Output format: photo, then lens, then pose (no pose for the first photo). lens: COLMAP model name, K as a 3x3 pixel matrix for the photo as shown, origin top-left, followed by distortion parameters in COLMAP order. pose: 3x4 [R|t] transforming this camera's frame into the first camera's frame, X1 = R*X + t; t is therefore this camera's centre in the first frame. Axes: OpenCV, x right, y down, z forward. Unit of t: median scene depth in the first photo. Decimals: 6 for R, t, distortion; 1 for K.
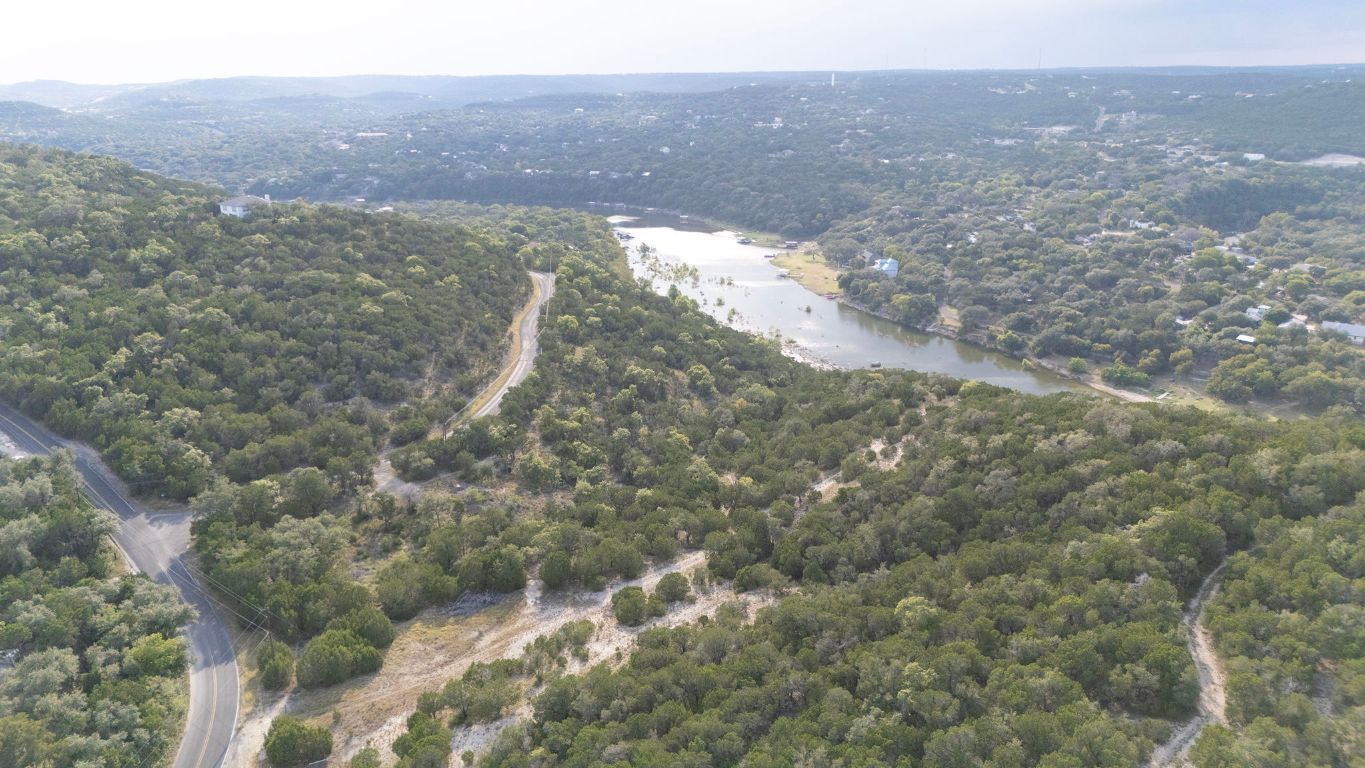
lens RADIAL K [[1025.4, 0, 682.5], [0, 1025.4, 384.0], [0, 0, 1]] dist [0.083137, -0.061760]
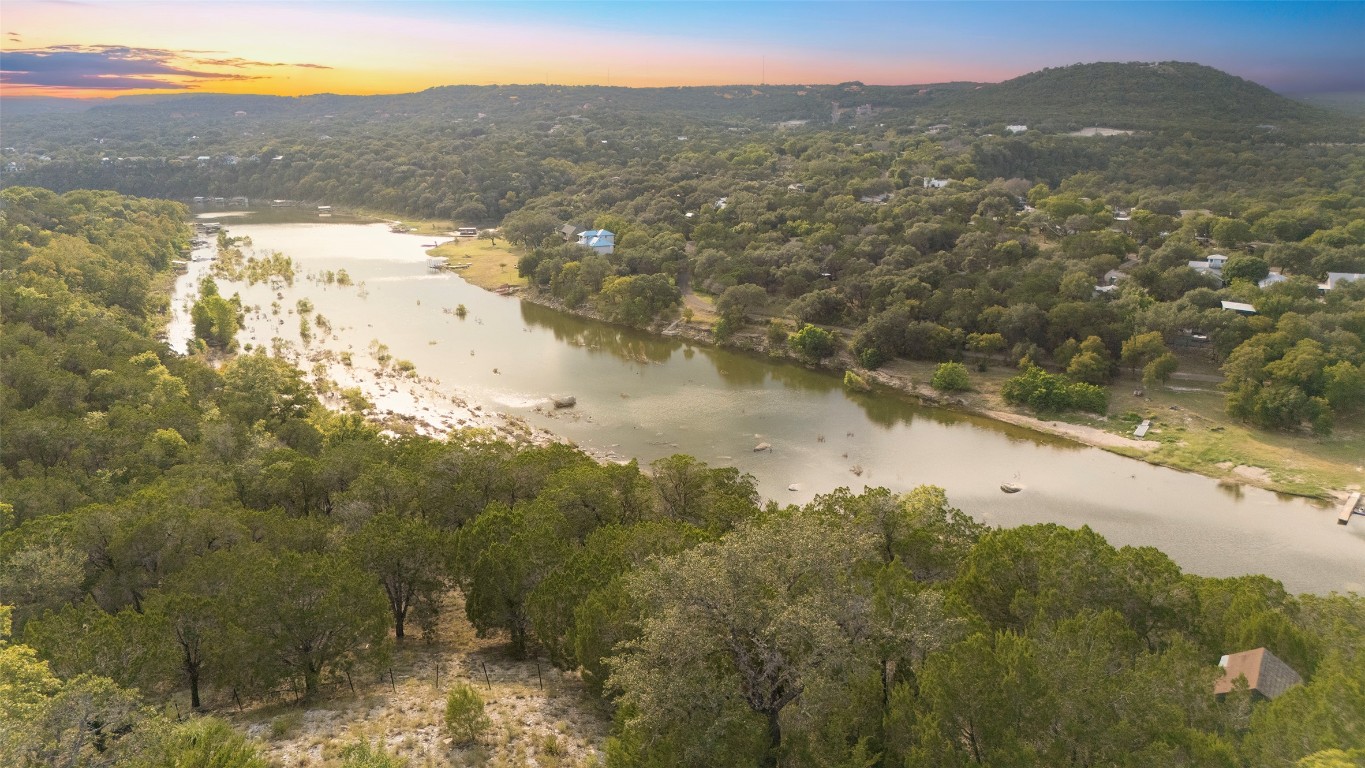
lens RADIAL K [[1011.3, 0, 682.5], [0, 1011.3, 384.0], [0, 0, 1]] dist [0.072118, -0.075557]
pose [[0.969075, -0.066042, 0.237765, 0.107066], [0.074099, 0.996935, -0.025100, -0.009419], [-0.235378, 0.041942, 0.970998, 0.434636]]
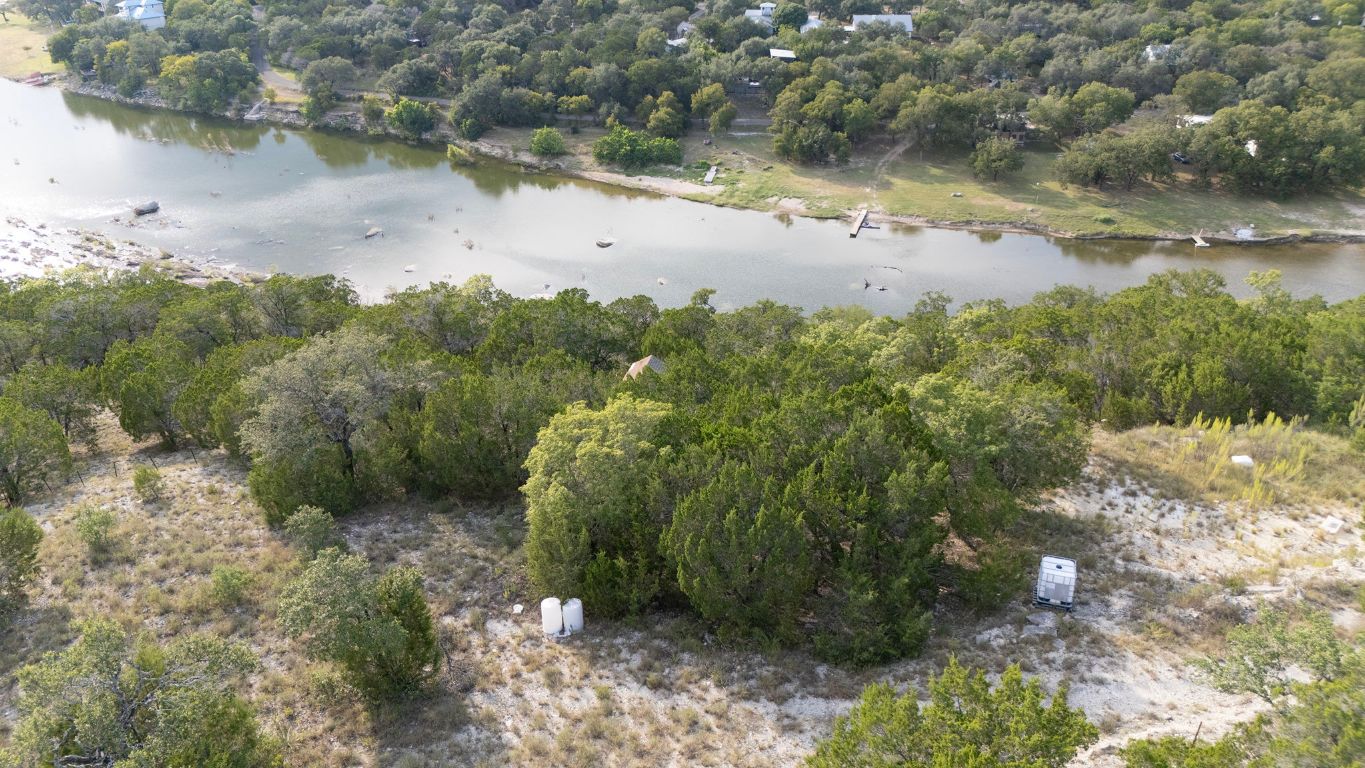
lens RADIAL K [[1017.2, 0, 685.0], [0, 1017.2, 381.0], [0, 0, 1]] dist [0.068467, -0.069384]
pose [[0.809023, -0.279755, 0.516932, 0.103121], [0.172840, 0.953816, 0.245686, -0.014095], [-0.561790, -0.109419, 0.820012, 0.405758]]
